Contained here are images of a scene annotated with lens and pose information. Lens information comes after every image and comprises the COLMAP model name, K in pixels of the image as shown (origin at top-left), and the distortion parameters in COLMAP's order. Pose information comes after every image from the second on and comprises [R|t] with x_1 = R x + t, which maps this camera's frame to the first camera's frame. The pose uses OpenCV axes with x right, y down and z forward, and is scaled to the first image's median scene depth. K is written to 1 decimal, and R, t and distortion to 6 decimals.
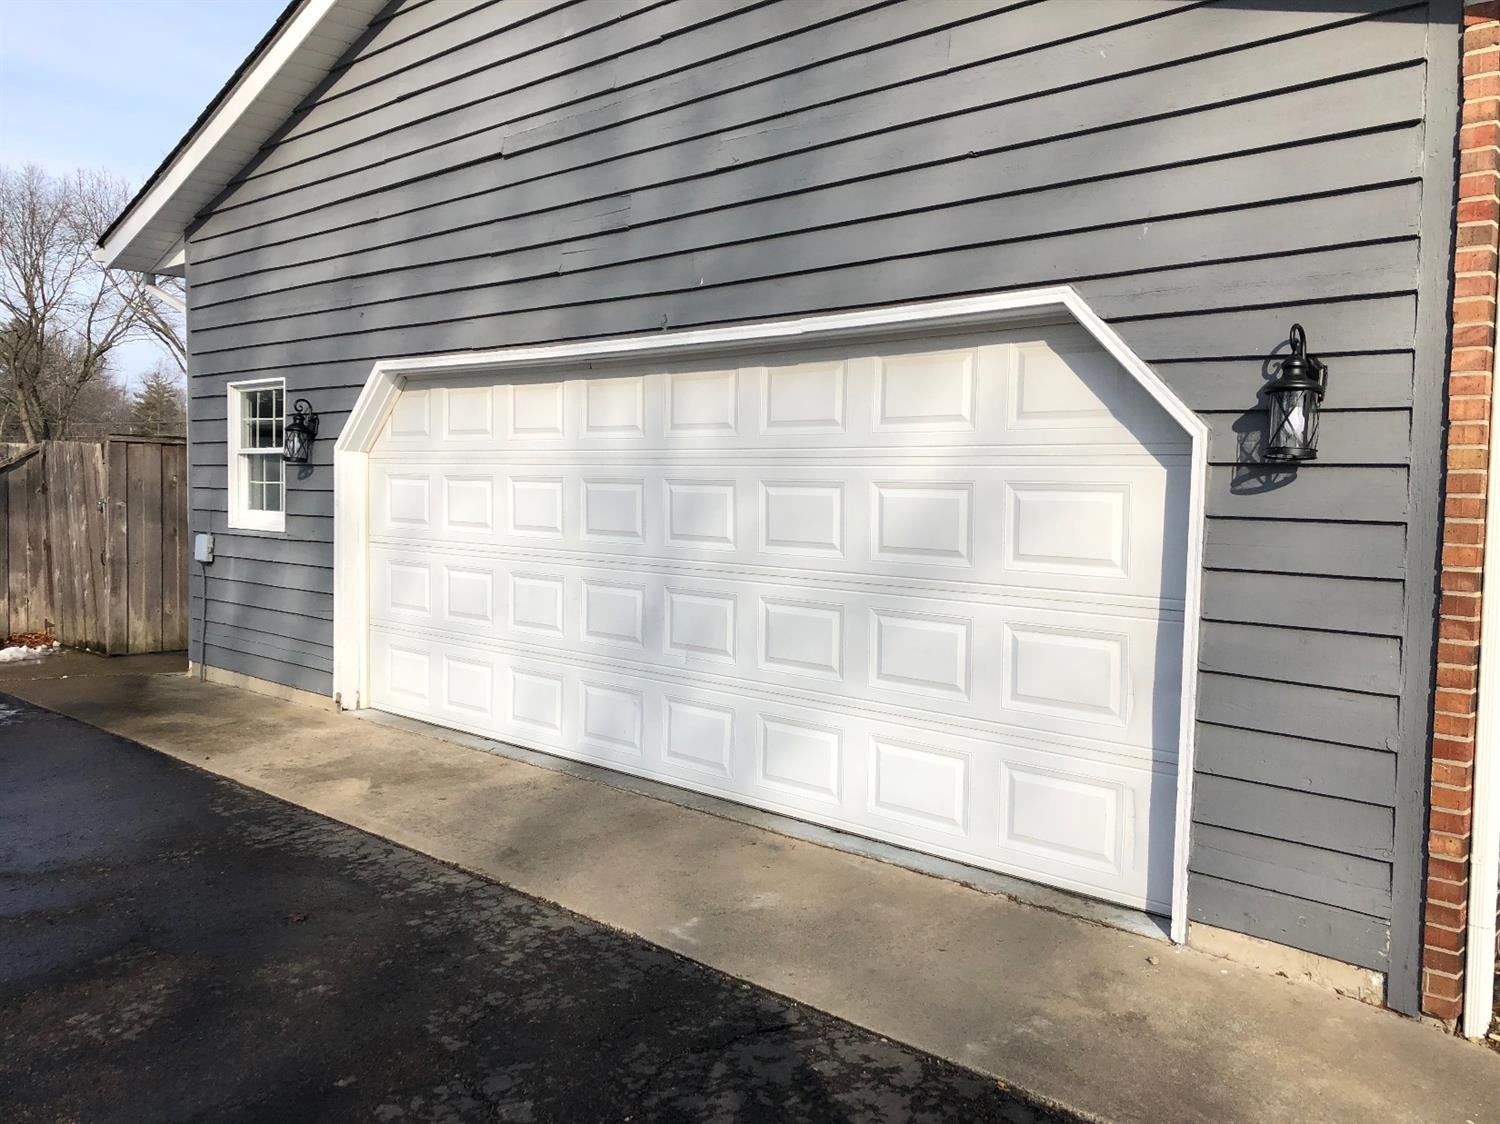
lens RADIAL K [[1221.3, 0, 751.1], [0, 1221.3, 560.4], [0, 0, 1]] dist [0.012040, 0.011415]
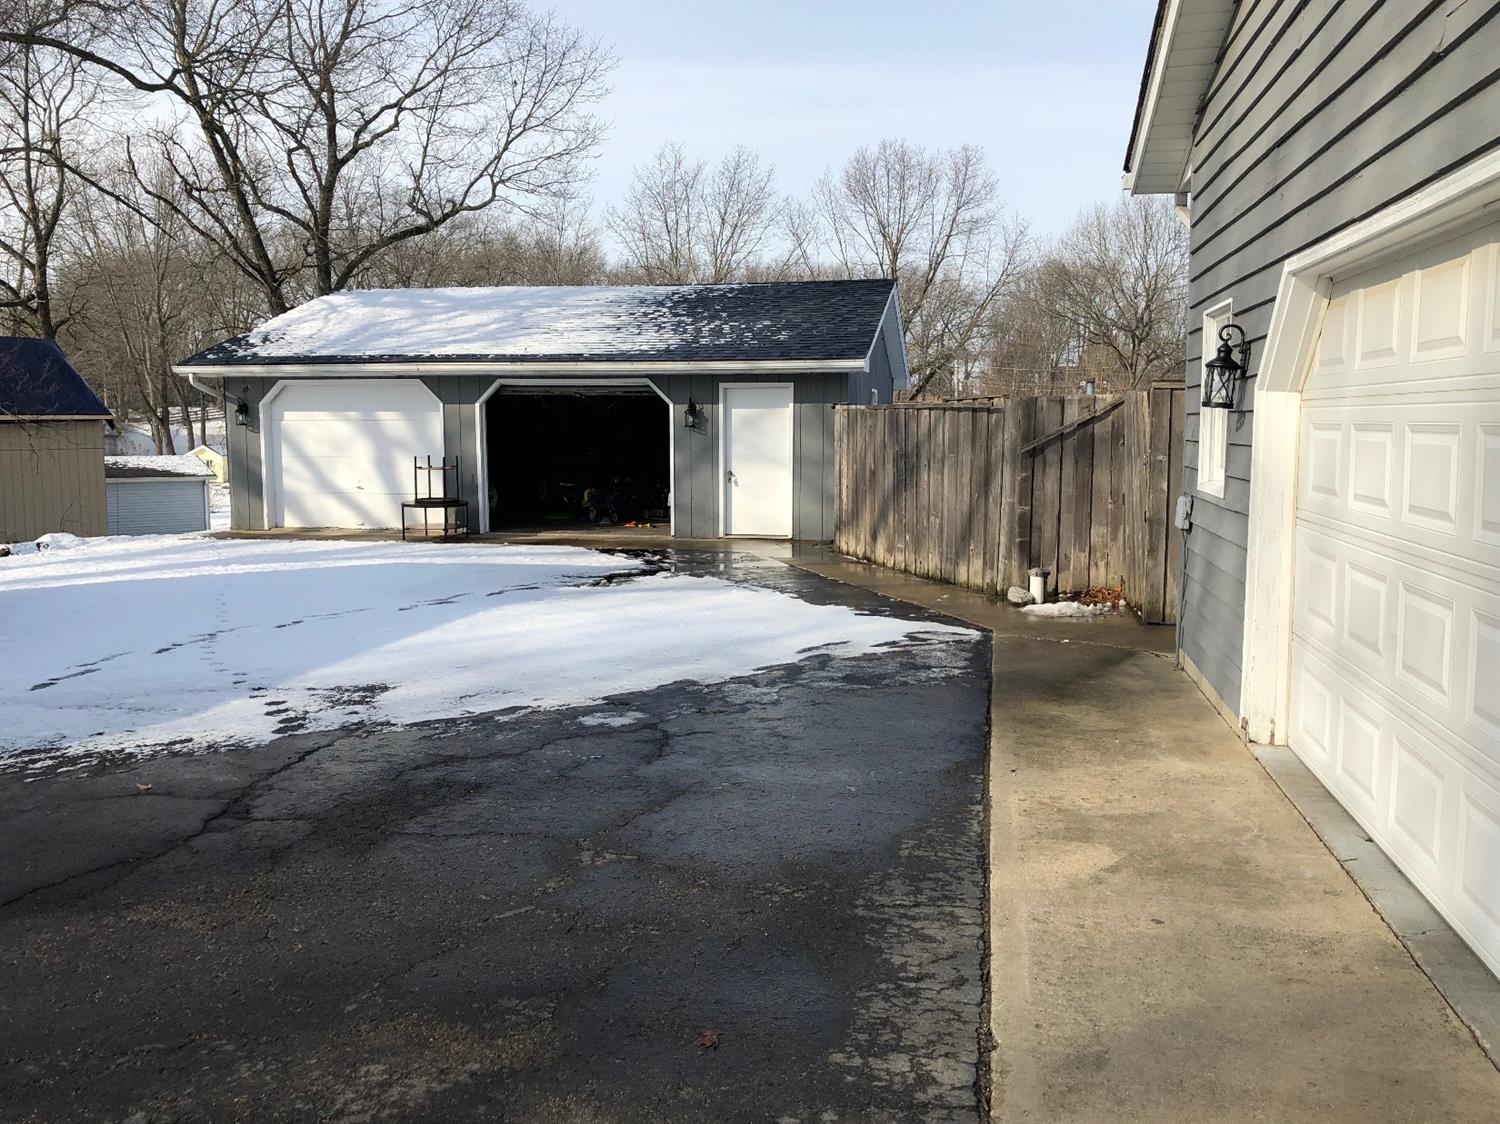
lens RADIAL K [[1221.3, 0, 746.7], [0, 1221.3, 553.0], [0, 0, 1]] dist [0.012040, 0.011415]
pose [[0.517698, 0.076813, -0.852109, 0.194953], [-0.044723, 0.997030, 0.062705, -0.036390], [0.854394, 0.005646, 0.519595, 0.513493]]
